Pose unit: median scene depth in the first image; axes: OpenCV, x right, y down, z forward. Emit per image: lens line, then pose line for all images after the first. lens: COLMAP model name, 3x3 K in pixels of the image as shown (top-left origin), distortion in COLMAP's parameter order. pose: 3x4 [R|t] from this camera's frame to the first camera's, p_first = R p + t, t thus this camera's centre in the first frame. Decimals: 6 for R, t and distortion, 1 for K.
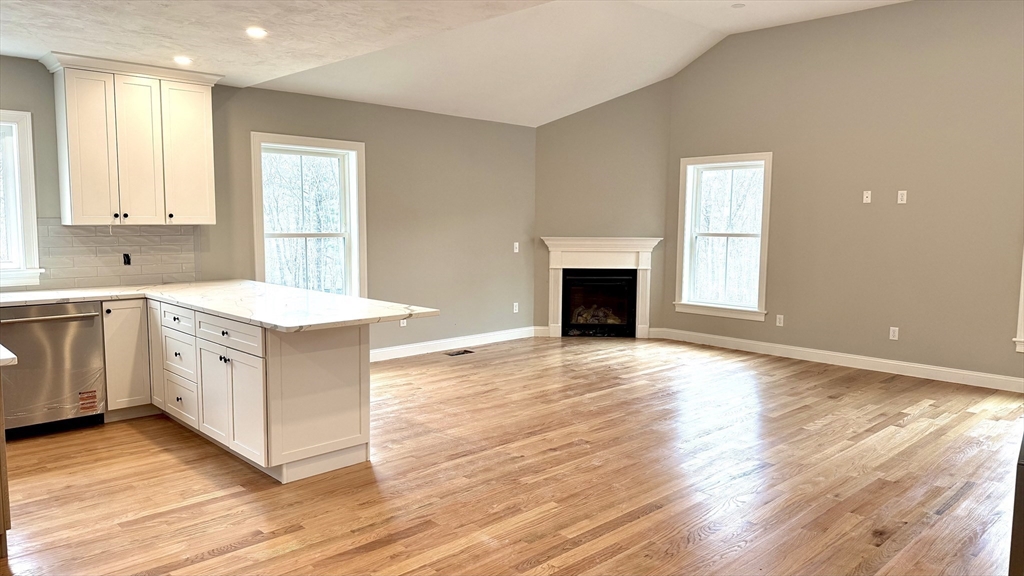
lens RADIAL K [[716.6, 0, 512.0], [0, 716.6, 288.0], [0, 0, 1]] dist [0.122642, -0.200269]
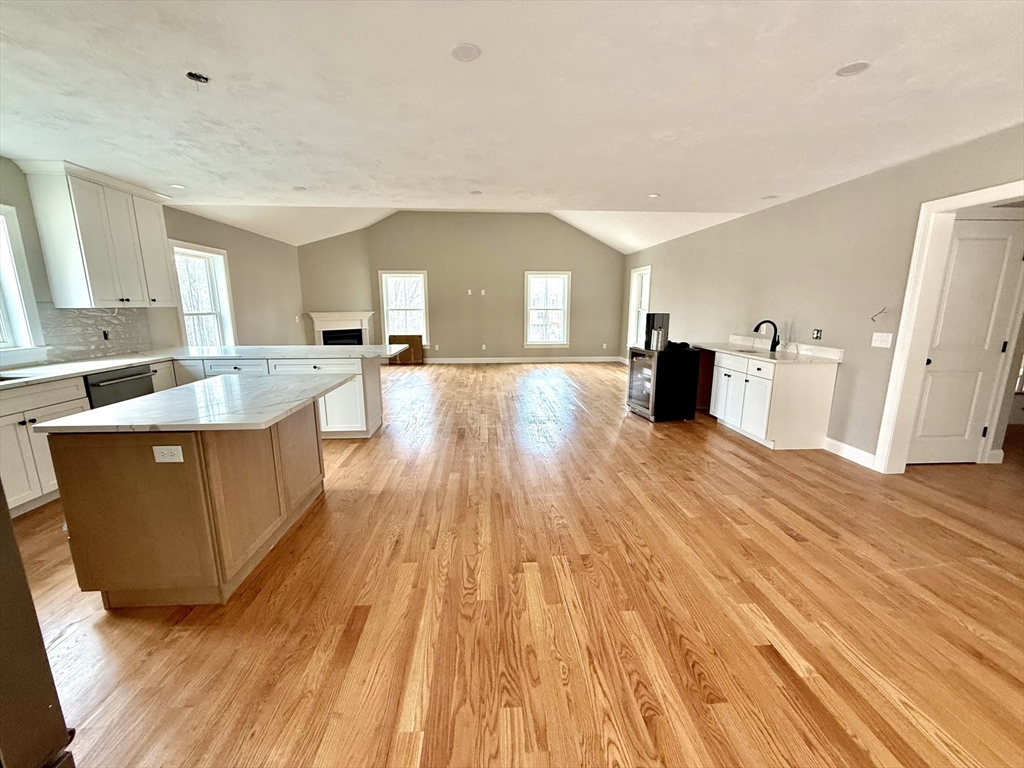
lens RADIAL K [[412.4, 0, 512.0], [0, 412.4, 384.0], [0, 0, 1]] dist [-0.001710, -0.000004]
pose [[0.644641, -0.155148, 0.748577, -0.548447], [0.082255, 0.987582, 0.133849, 0.005724], [-0.760047, -0.024710, 0.649398, -0.002878]]
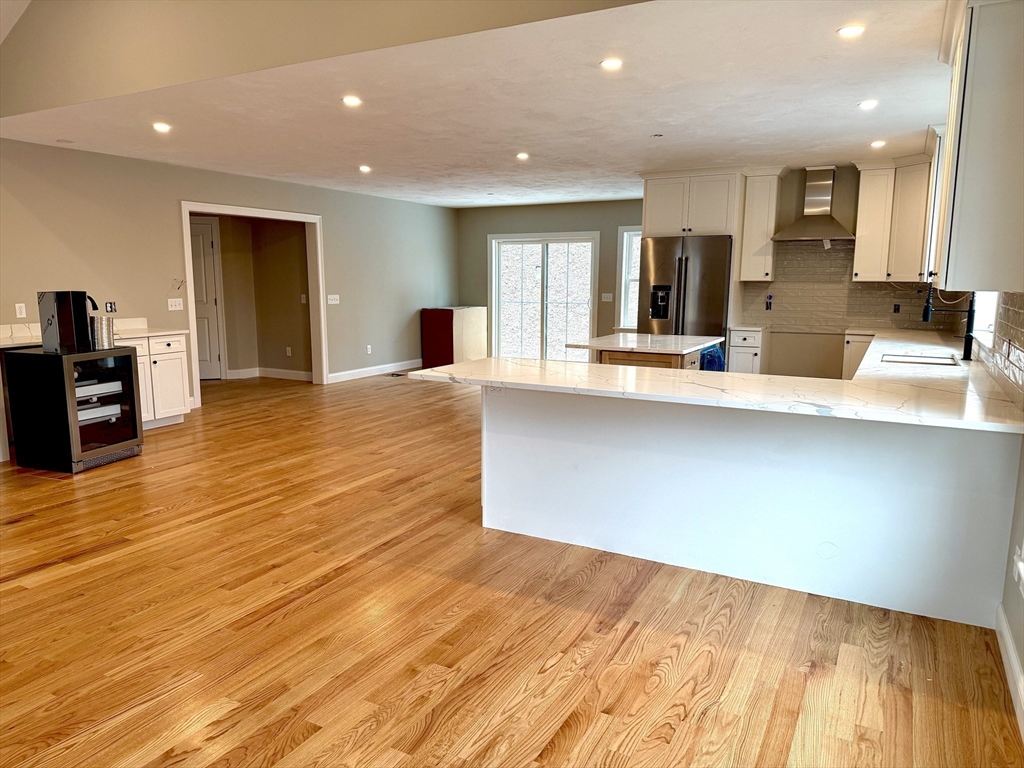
lens RADIAL K [[709.8, 0, 512.0], [0, 709.8, 384.0], [0, 0, 1]] dist [0.150096, -0.240178]
pose [[-0.952525, 0.031142, -0.302862, 0.032148], [-0.045075, 0.969368, 0.241441, -0.120694], [0.301104, 0.243630, -0.921944, 1.261640]]
